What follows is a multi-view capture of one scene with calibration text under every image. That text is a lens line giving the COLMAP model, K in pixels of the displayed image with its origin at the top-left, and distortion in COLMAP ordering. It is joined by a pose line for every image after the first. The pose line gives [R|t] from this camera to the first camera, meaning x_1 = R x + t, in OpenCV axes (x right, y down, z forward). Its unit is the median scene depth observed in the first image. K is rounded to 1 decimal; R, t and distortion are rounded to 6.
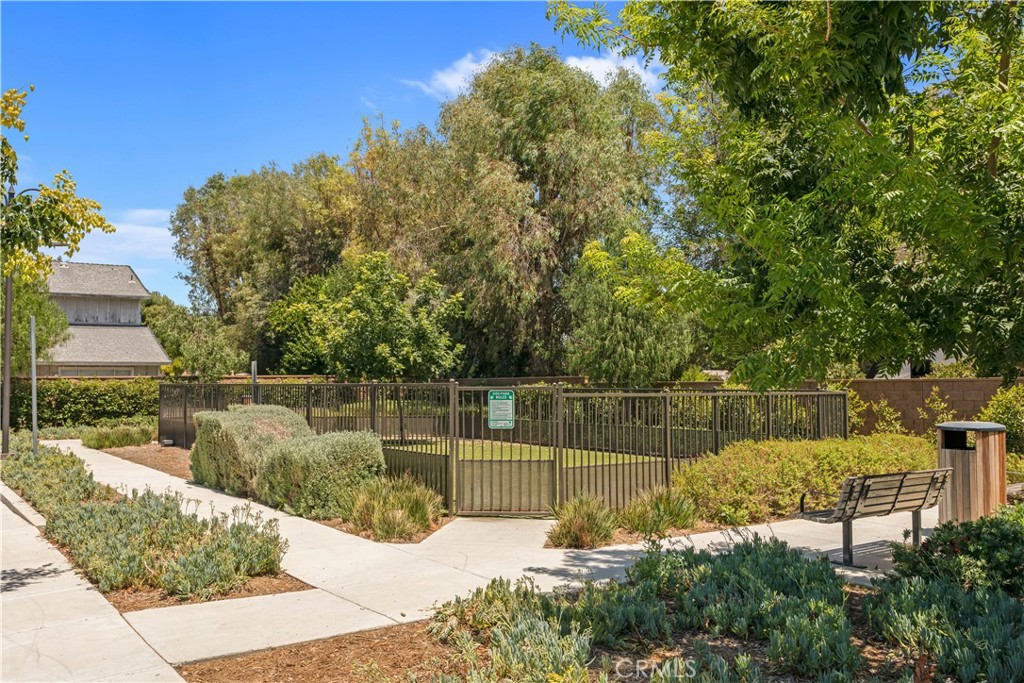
lens RADIAL K [[880.9, 0, 512.0], [0, 880.9, 341.5], [0, 0, 1]] dist [-0.002721, -0.000905]
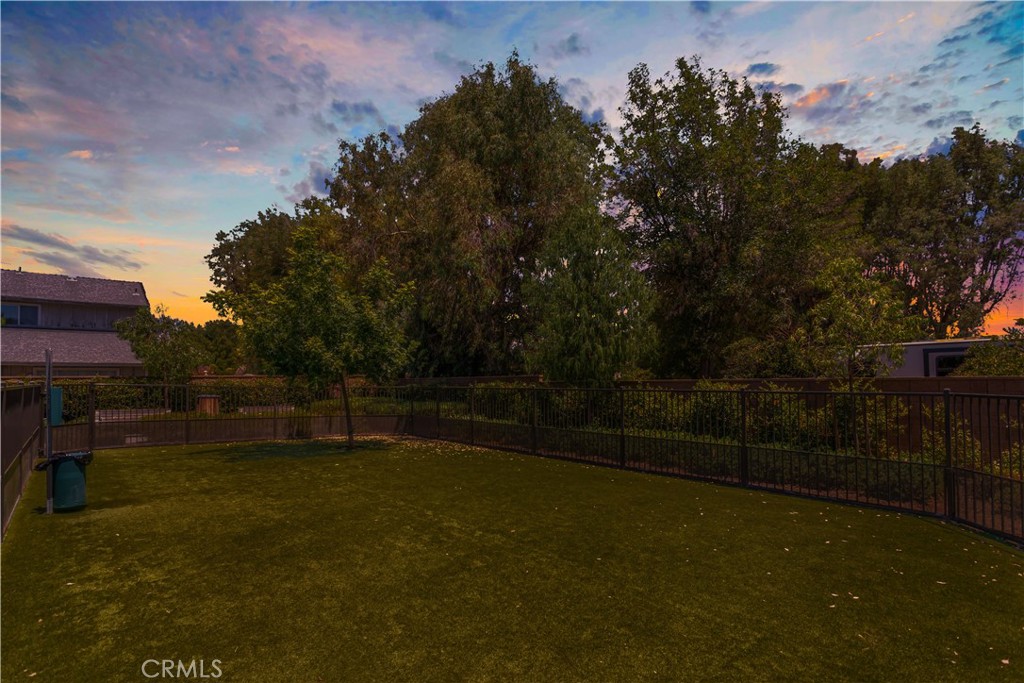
lens RADIAL K [[510.6, 0, 512.0], [0, 510.6, 341.5], [0, 0, 1]] dist [0.001749, 0.000274]
pose [[0.995680, 0.004323, 0.092751, -0.006633], [-0.001755, 0.999613, -0.027751, 0.016912], [-0.092835, 0.027468, 0.995303, 0.424636]]
